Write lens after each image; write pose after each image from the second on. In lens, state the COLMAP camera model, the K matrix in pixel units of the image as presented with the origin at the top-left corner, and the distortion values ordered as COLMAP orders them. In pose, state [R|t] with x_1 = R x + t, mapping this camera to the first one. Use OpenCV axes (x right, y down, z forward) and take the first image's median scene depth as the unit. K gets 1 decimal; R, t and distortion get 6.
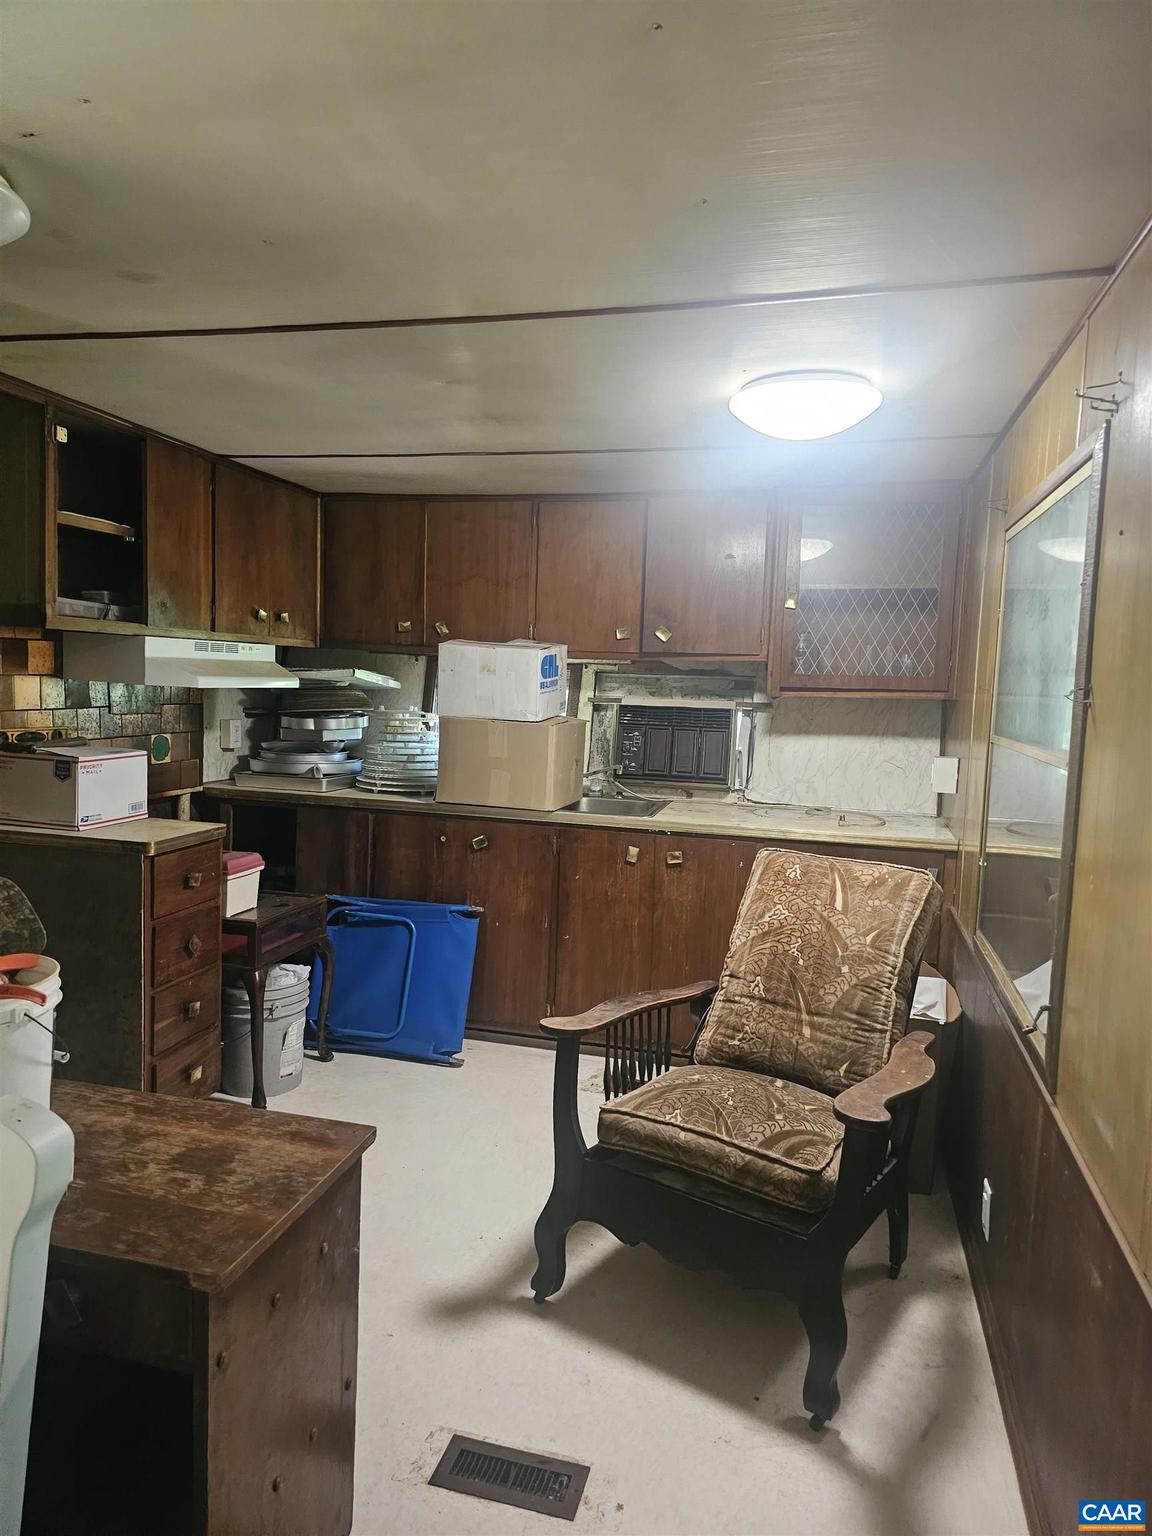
lens RADIAL K [[1031.0, 0, 576.0], [0, 1031.0, 768.0], [0, 0, 1]] dist [0.041441, 0.000024]
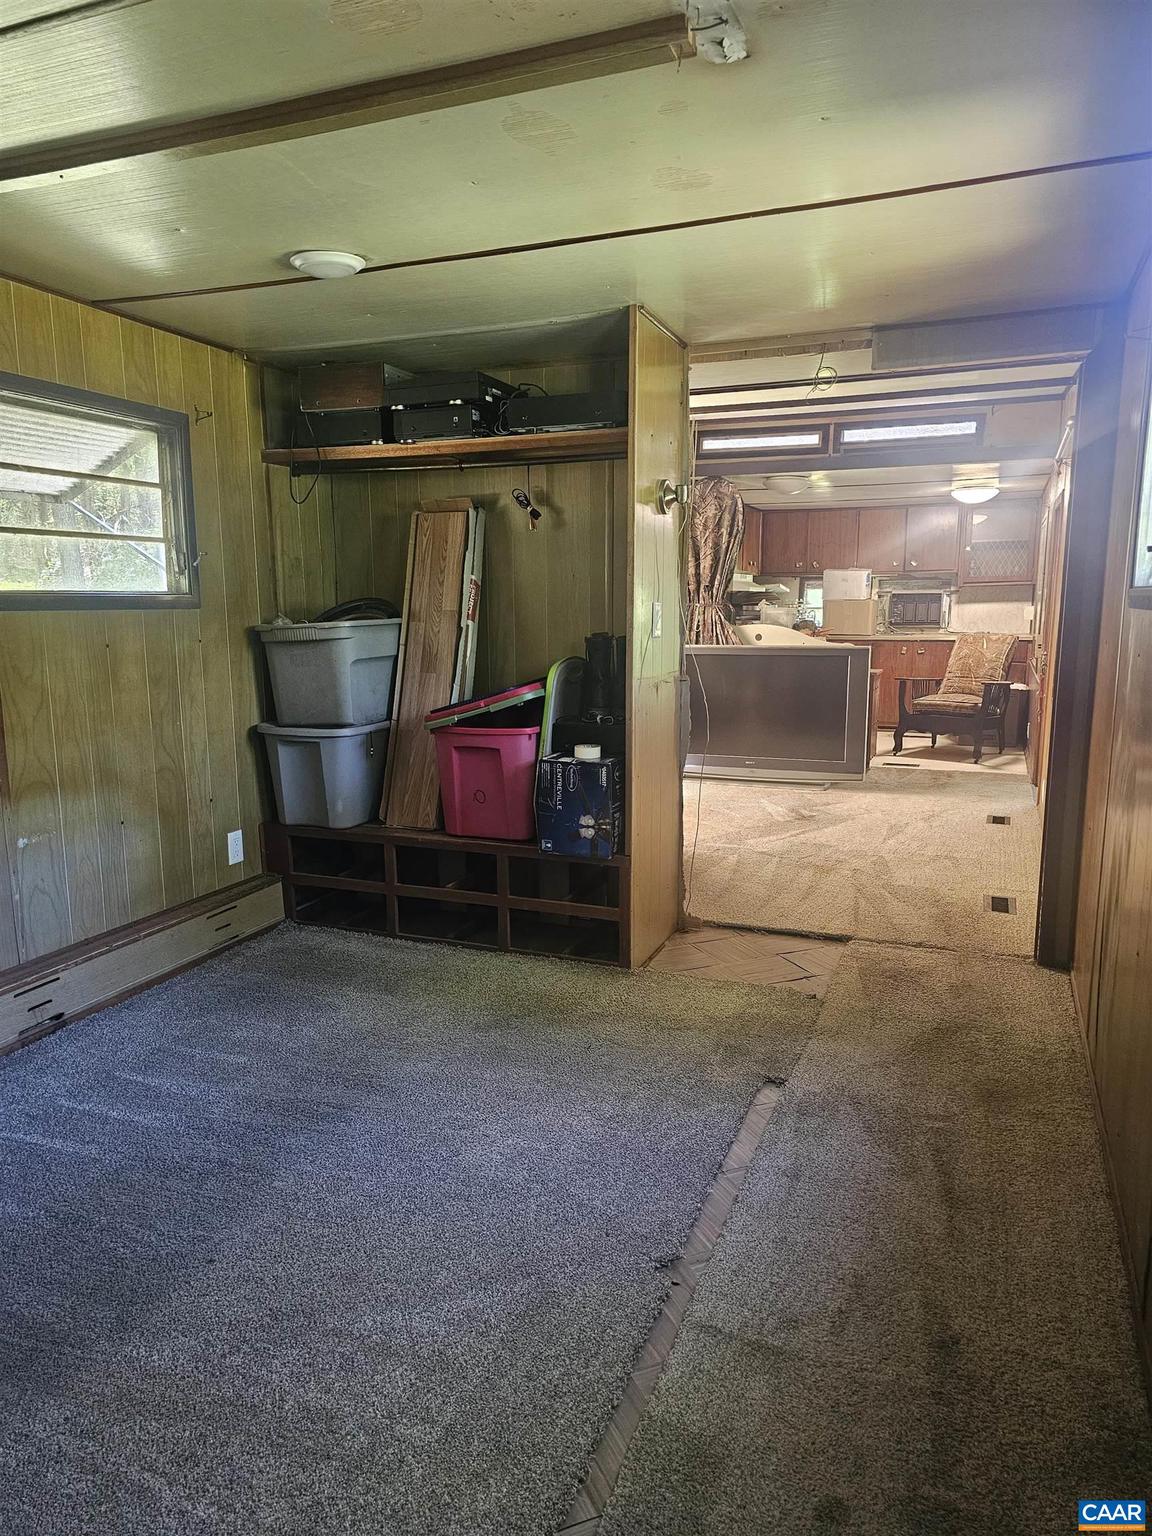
lens RADIAL K [[1031.0, 0, 576.0], [0, 1031.0, 768.0], [0, 0, 1]] dist [0.041441, 0.000024]
pose [[0.989296, -0.014820, -0.145167, -0.343925], [0.024560, 0.997548, 0.065534, 0.168658], [0.143840, -0.068398, 0.987234, -1.523860]]
